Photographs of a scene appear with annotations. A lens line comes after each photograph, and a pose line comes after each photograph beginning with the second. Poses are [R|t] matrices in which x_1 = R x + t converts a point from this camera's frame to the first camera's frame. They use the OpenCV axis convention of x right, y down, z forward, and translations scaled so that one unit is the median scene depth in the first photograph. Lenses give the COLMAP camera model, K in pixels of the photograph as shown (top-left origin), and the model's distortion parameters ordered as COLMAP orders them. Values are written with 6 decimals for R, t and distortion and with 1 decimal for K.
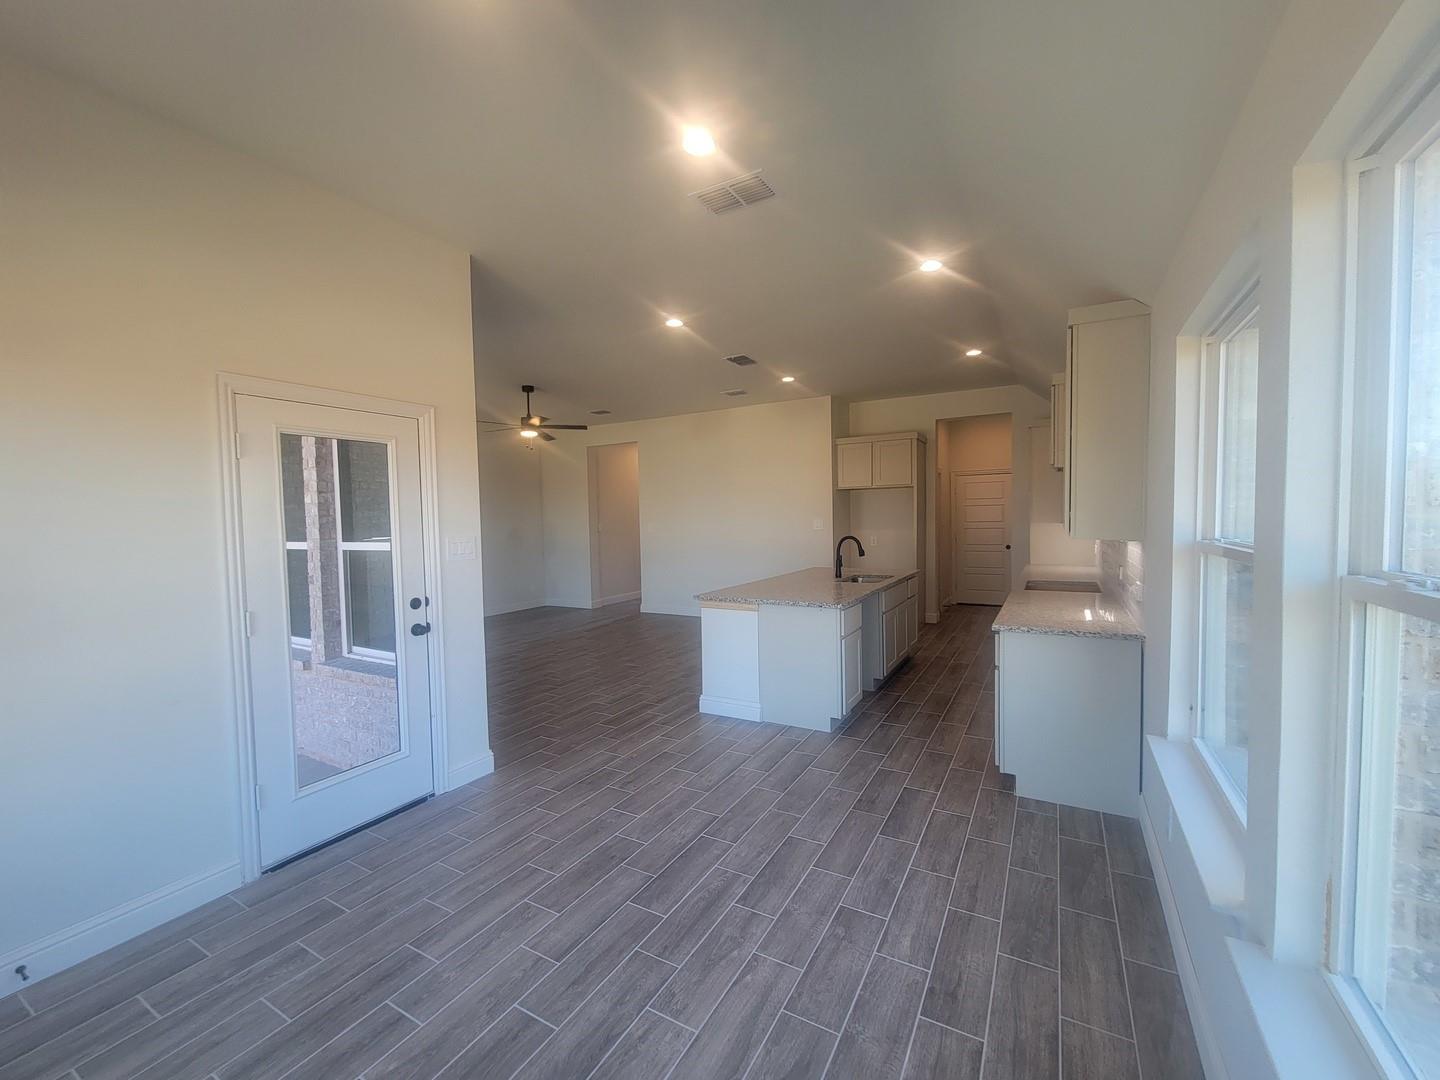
lens RADIAL K [[581.8, 0, 718.6], [0, 581.8, 541.5], [0, 0, 1]] dist [0.000750, -0.000202]
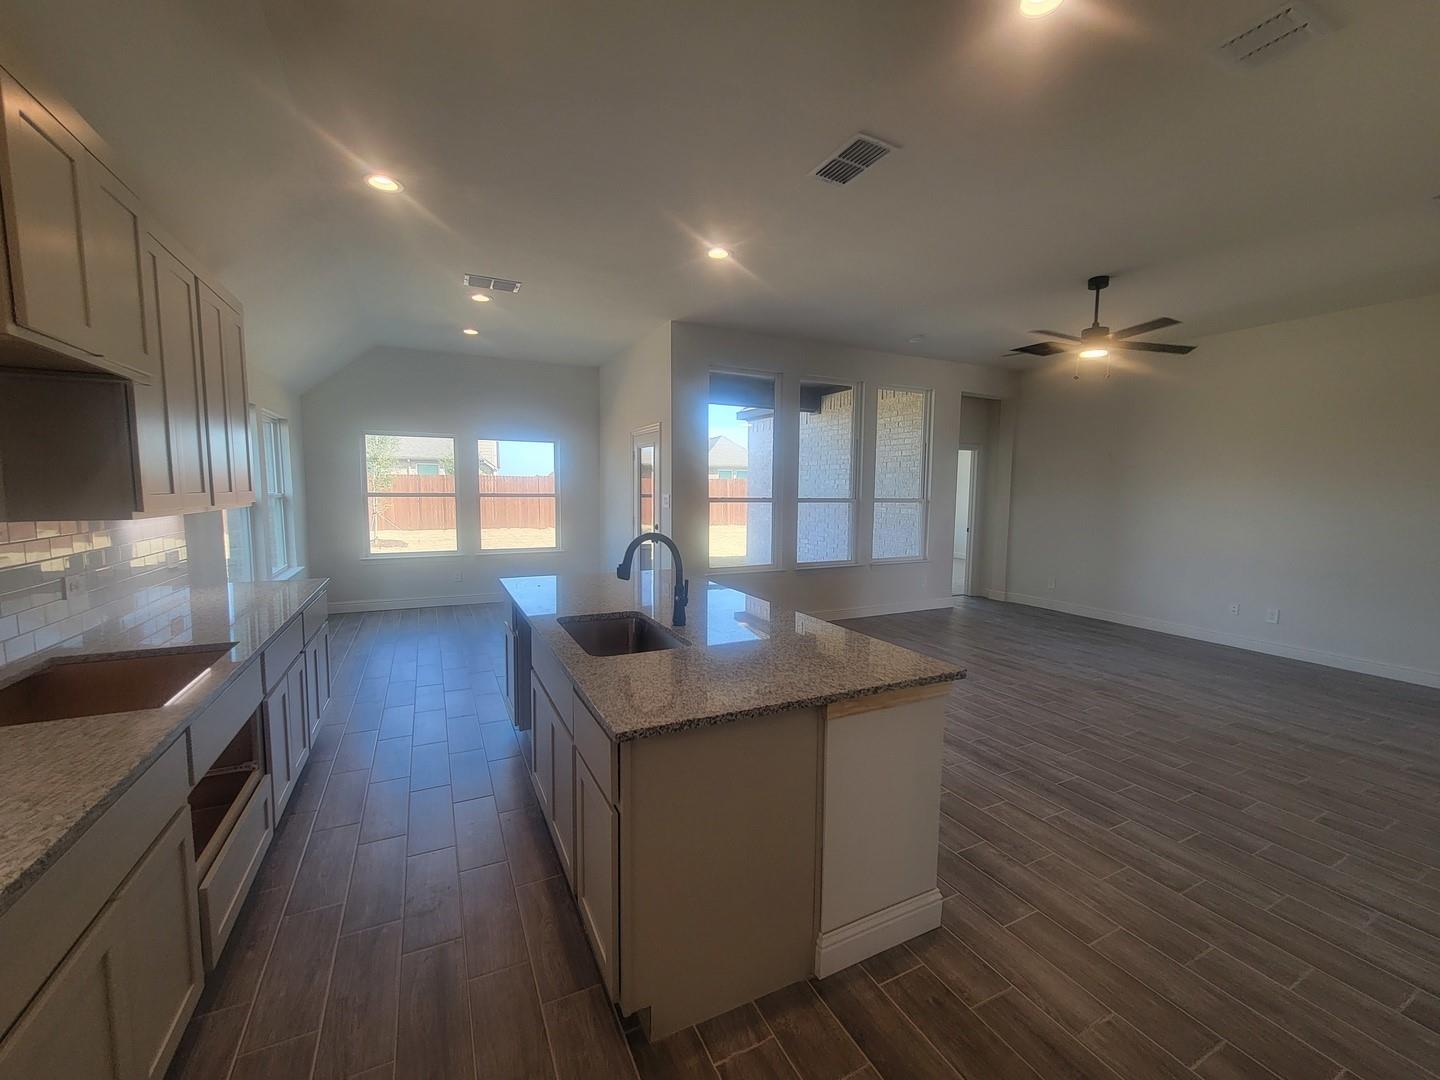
lens RADIAL K [[585.8, 0, 722.8], [0, 585.8, 542.5], [0, 0, 1]] dist [-0.008257, -0.000081]
pose [[-0.548553, 0.091538, -0.831090, 0.450759], [-0.036686, 0.990397, 0.133299, -0.049734], [0.835311, 0.103610, -0.539927, 1.020727]]
